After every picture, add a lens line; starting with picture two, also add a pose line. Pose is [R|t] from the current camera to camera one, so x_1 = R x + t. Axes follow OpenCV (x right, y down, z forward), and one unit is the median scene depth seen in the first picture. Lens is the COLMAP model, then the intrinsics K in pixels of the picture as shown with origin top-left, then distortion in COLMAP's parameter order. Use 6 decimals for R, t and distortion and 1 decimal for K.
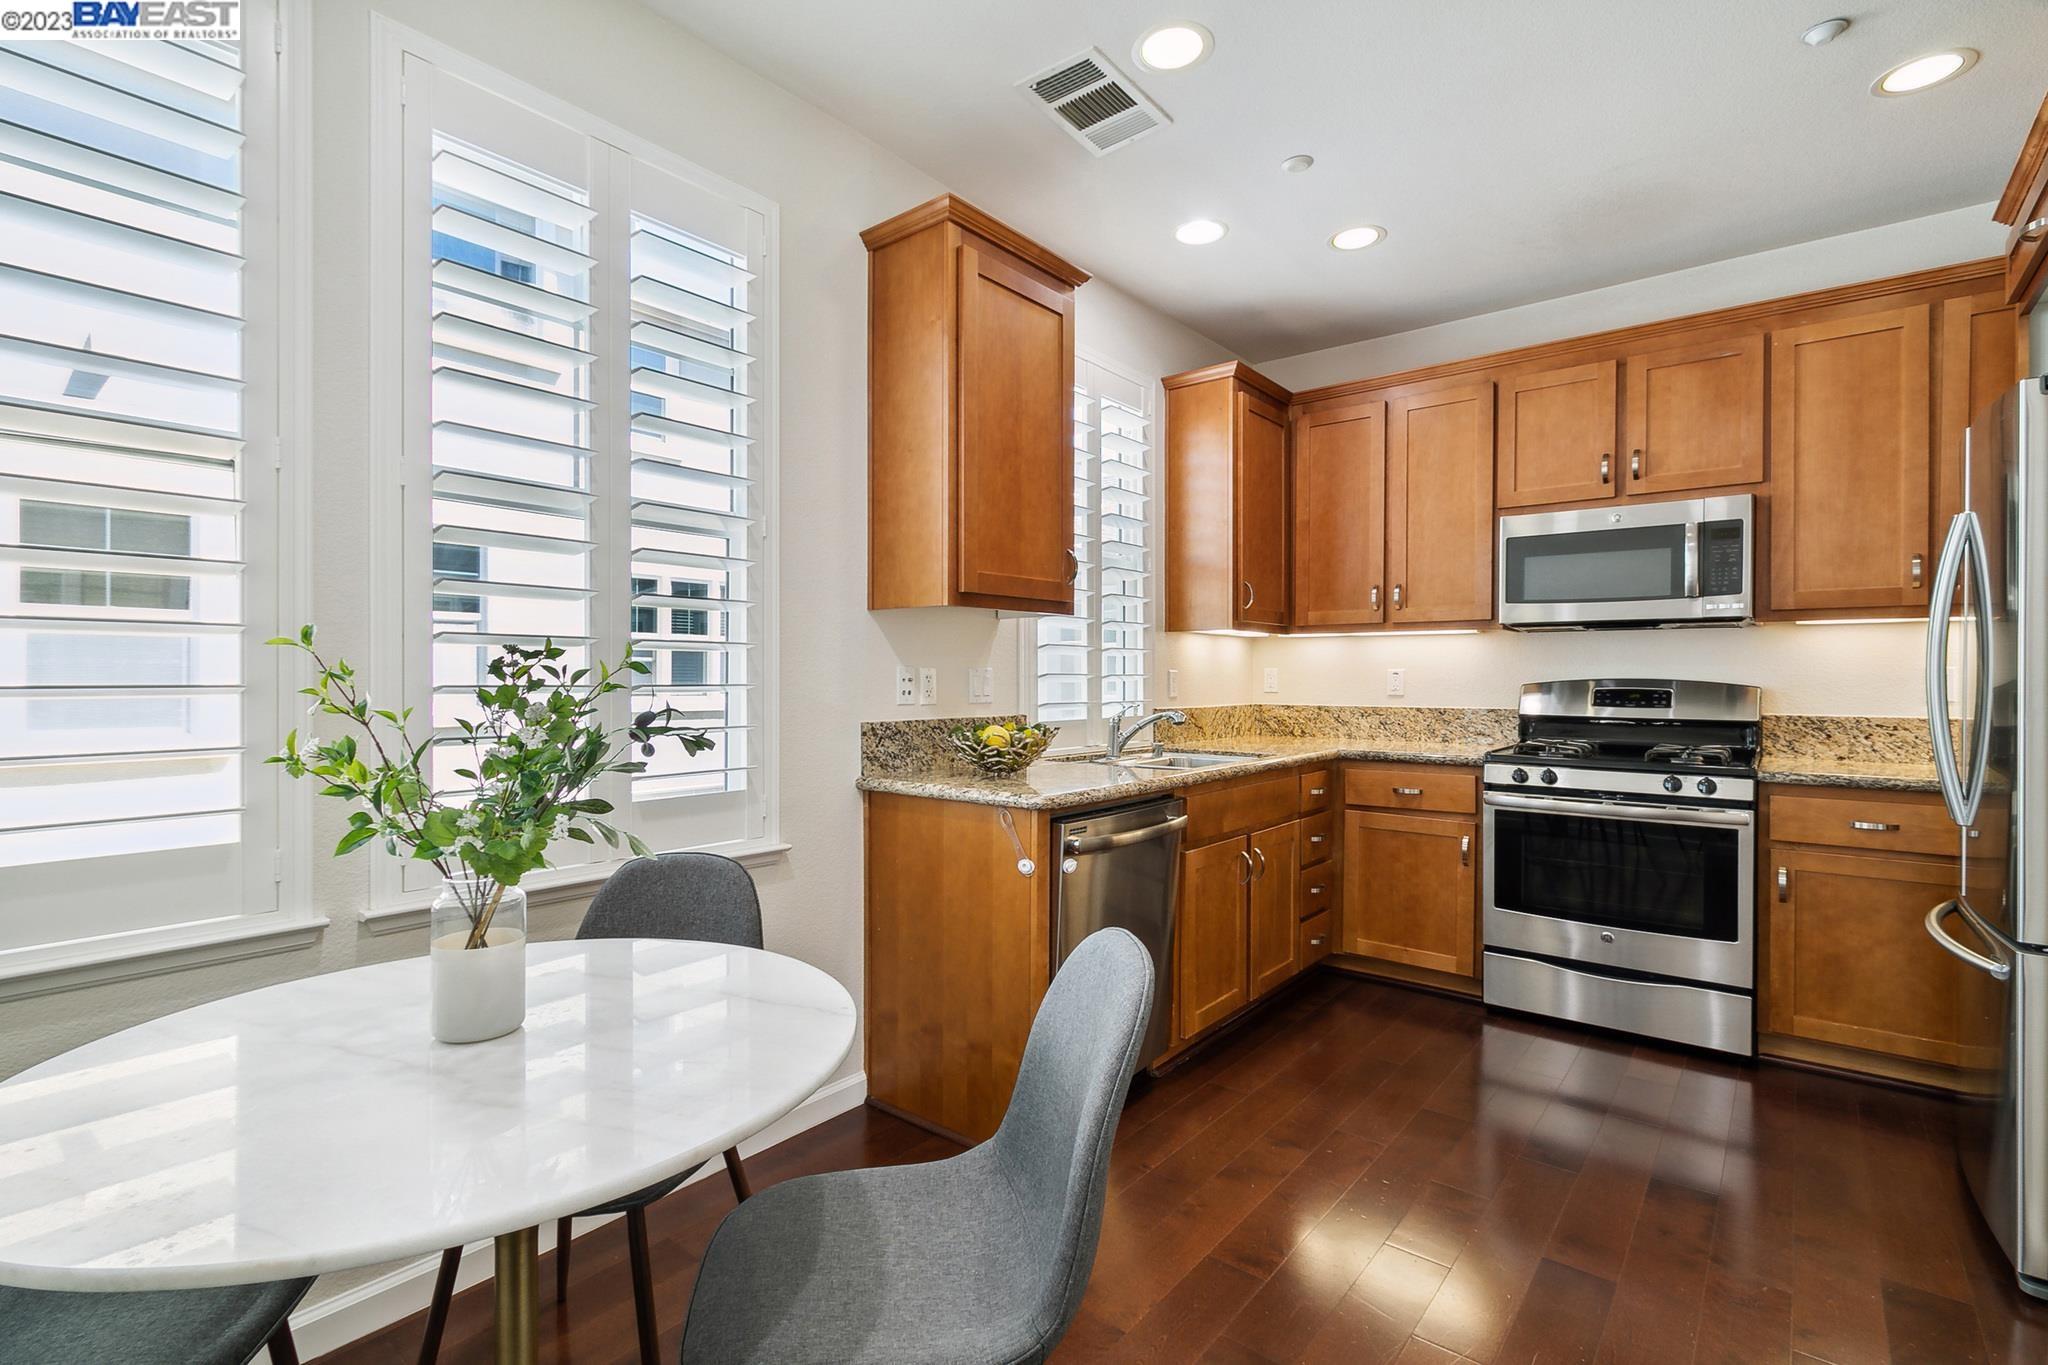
lens RADIAL K [[941.5, 0, 995.6], [0, 941.5, 686.3], [0, 0, 1]] dist [-0.000267, -0.000147]
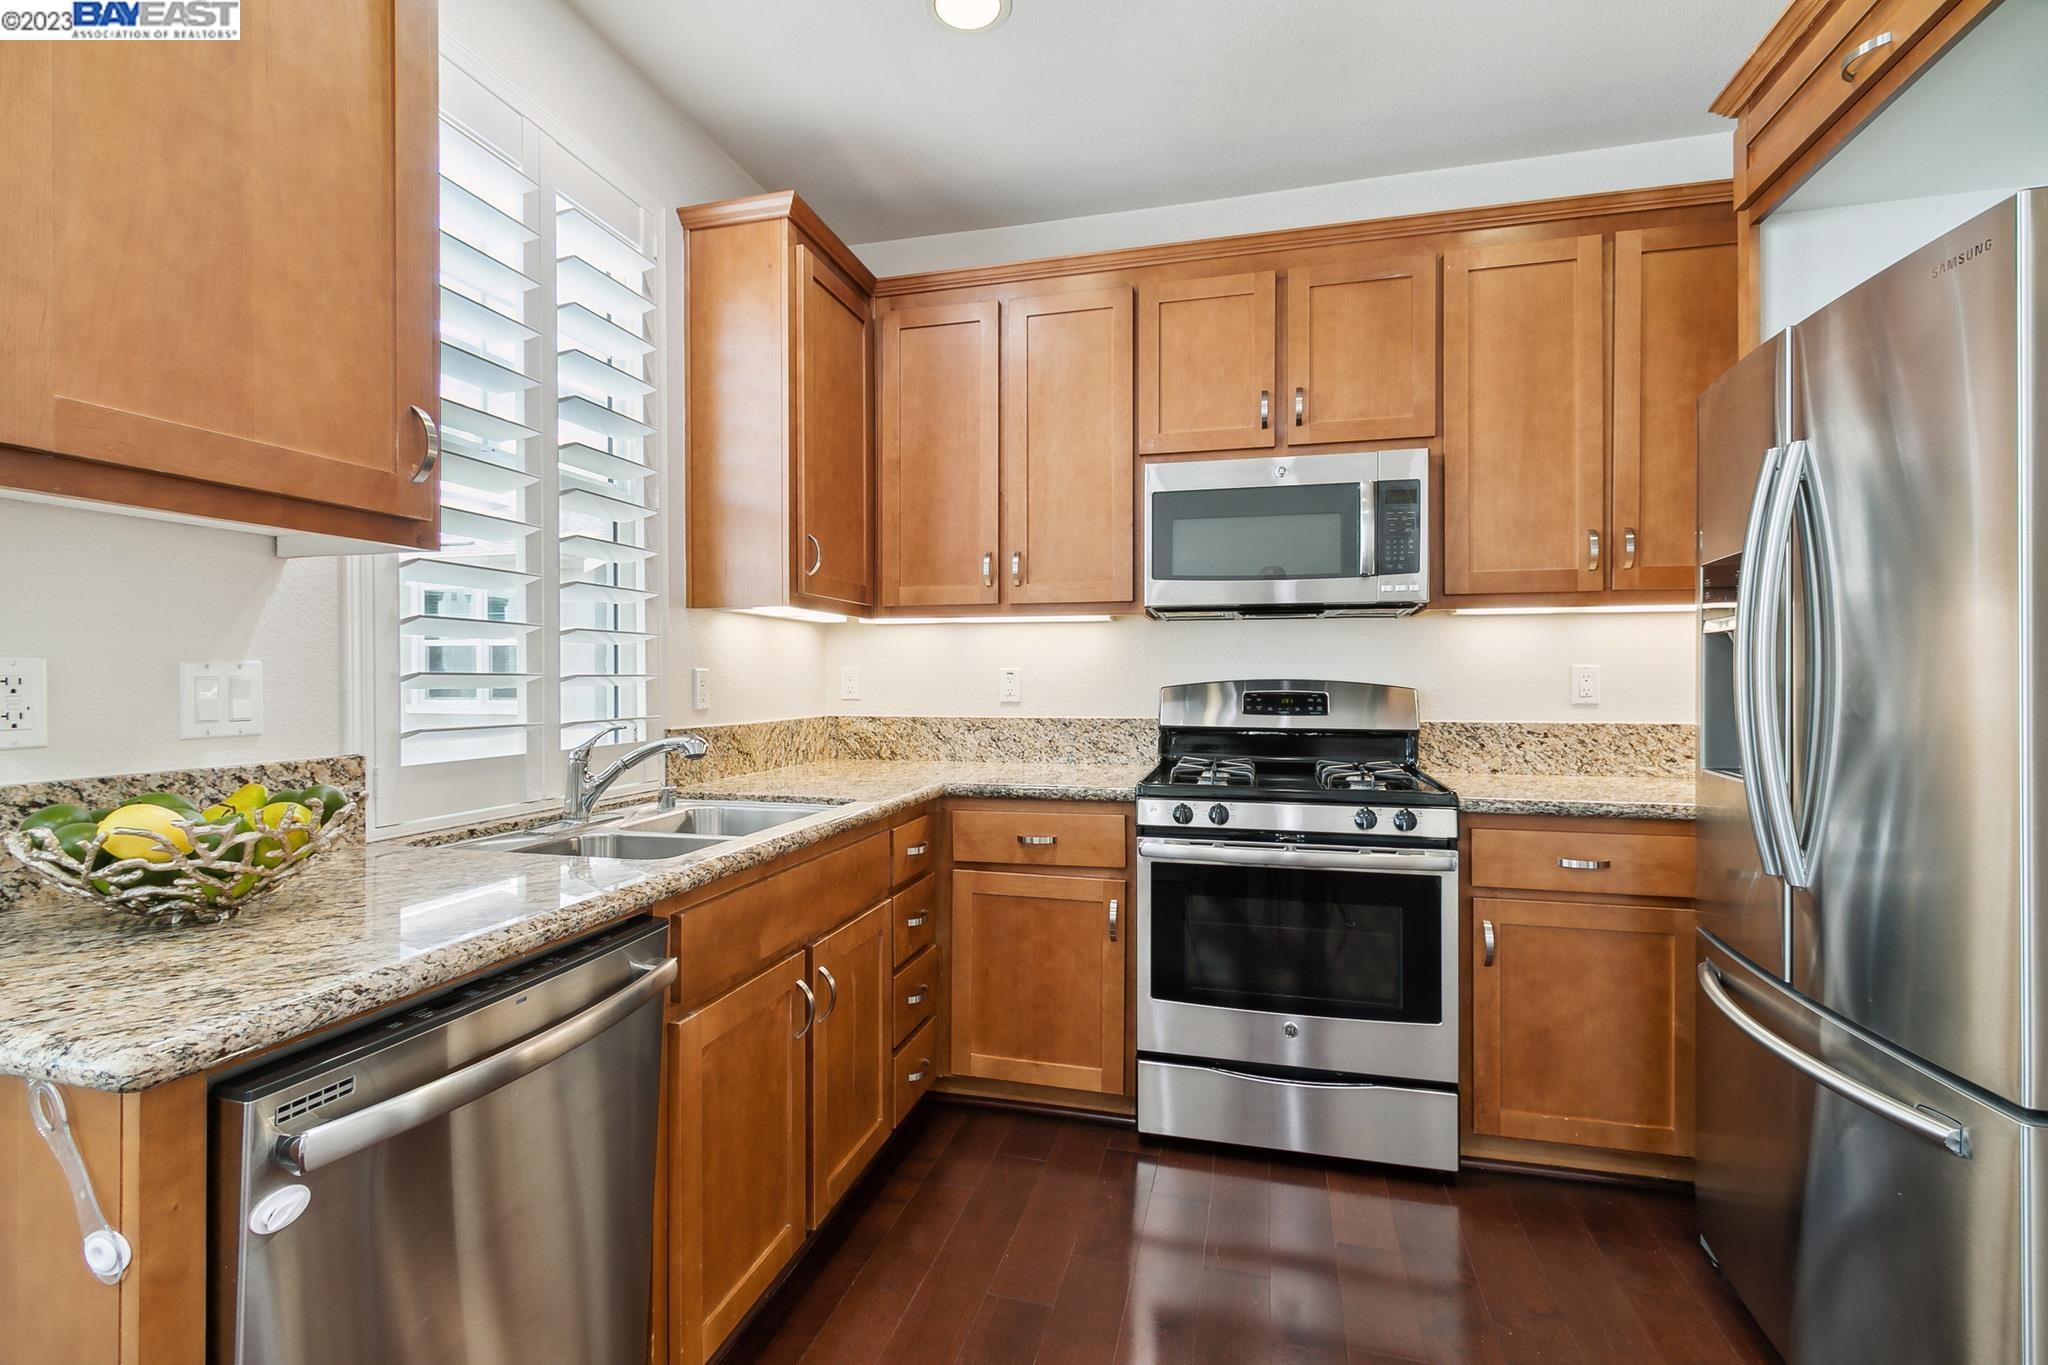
lens RADIAL K [[941.5, 0, 1012.8], [0, 941.5, 683.5], [0, 0, 1]] dist [-0.000267, -0.000147]
pose [[0.901872, -0.004799, 0.431978, 0.128837], [0.006606, 0.999975, -0.002683, -0.004027], [-0.431954, 0.005273, 0.901880, 0.407917]]
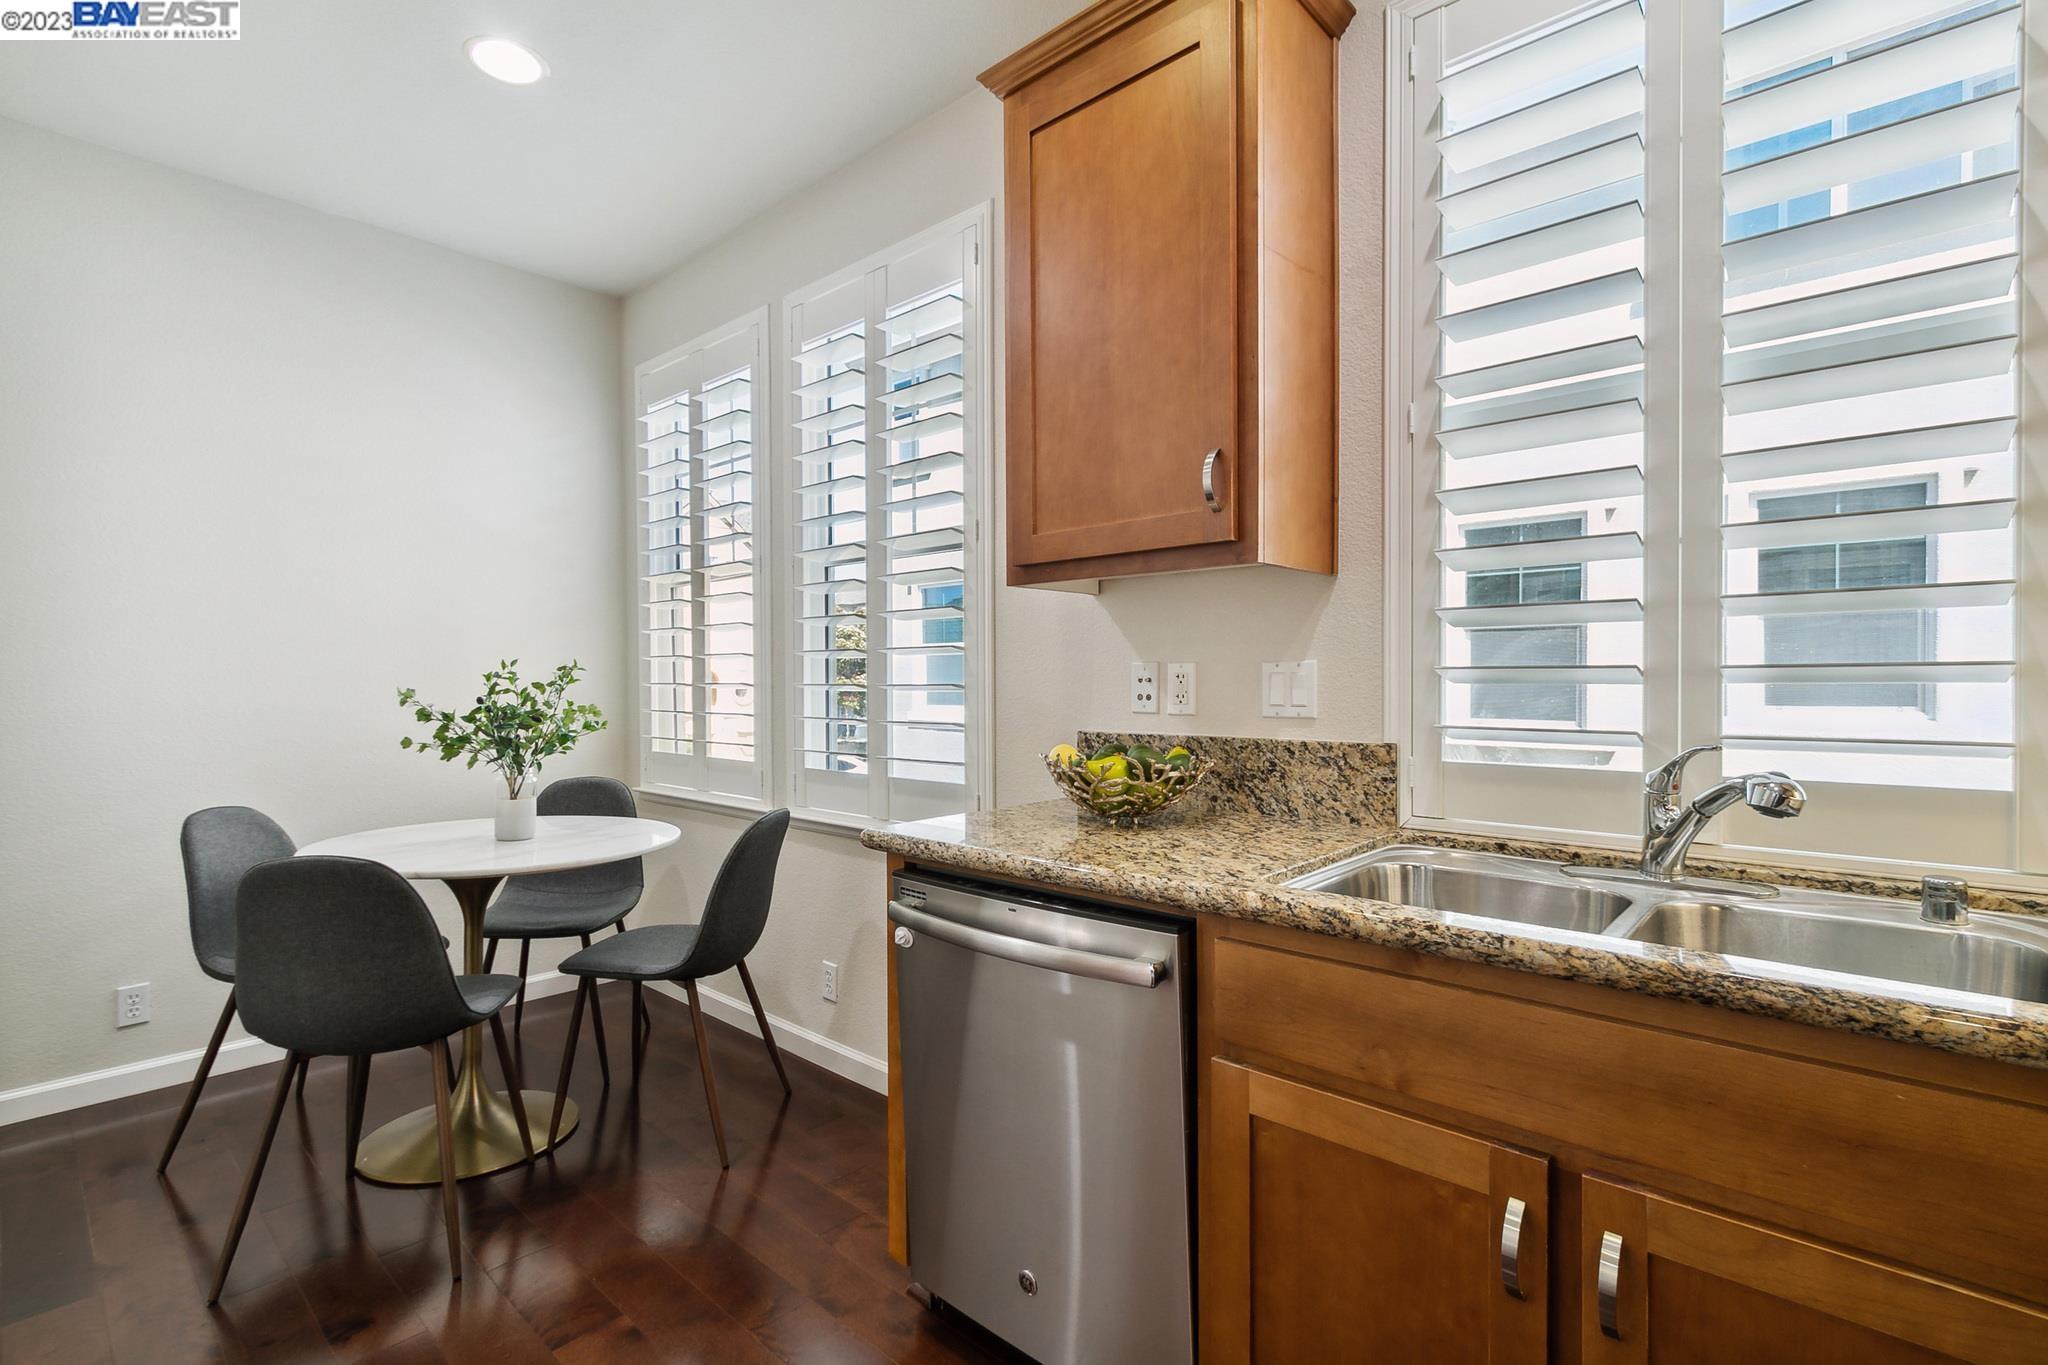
lens RADIAL K [[941.5, 0, 1005.1], [0, 941.5, 695.4], [0, 0, 1]] dist [-0.000267, -0.000147]
pose [[-0.055891, 0.014628, -0.998330, 0.582934], [-0.004882, 0.999877, 0.014924, -0.004567], [0.998425, 0.005708, -0.055812, 0.816640]]
